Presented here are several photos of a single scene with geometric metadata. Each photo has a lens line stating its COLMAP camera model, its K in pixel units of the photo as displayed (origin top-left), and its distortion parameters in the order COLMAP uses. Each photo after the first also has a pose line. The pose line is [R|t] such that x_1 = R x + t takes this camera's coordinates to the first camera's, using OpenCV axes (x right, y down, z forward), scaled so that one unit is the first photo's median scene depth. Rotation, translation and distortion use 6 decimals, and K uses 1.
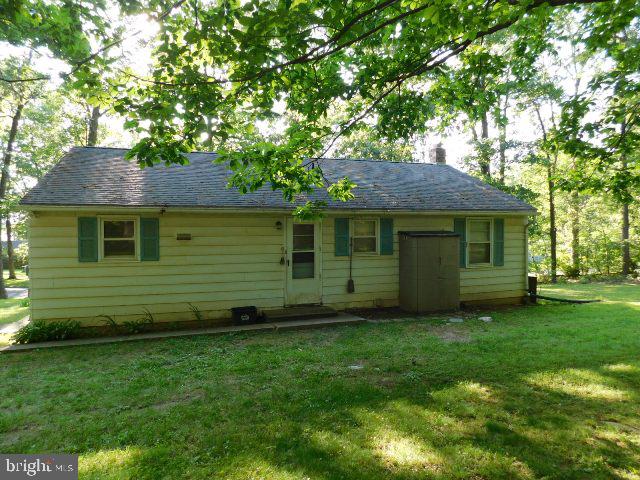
lens RADIAL K [[420.7, 0, 320.0], [0, 420.7, 240.0], [0, 0, 1]] dist [-0.075659, 0.059986]
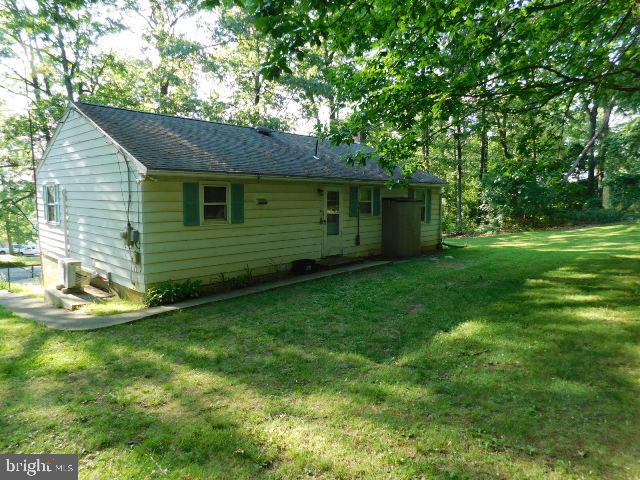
lens RADIAL K [[420.7, 0, 320.0], [0, 420.7, 240.0], [0, 0, 1]] dist [-0.075659, 0.059986]
pose [[0.872531, -0.048385, 0.486157, -0.741751], [0.015645, 0.997341, 0.071182, 0.018269], [-0.488309, -0.054503, 0.870967, -0.078522]]
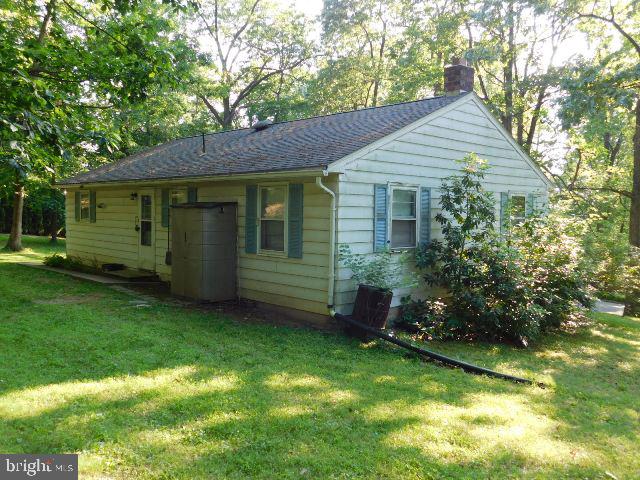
lens RADIAL K [[562.3, 0, 320.0], [0, 562.3, 240.0], [0, 0, 1]] dist [-0.001556, 0.000402]
pose [[0.421357, 0.067903, -0.904349, 1.576232], [-0.022732, 0.997670, 0.064319, -0.027552], [0.906610, -0.006544, 0.421919, 0.863622]]
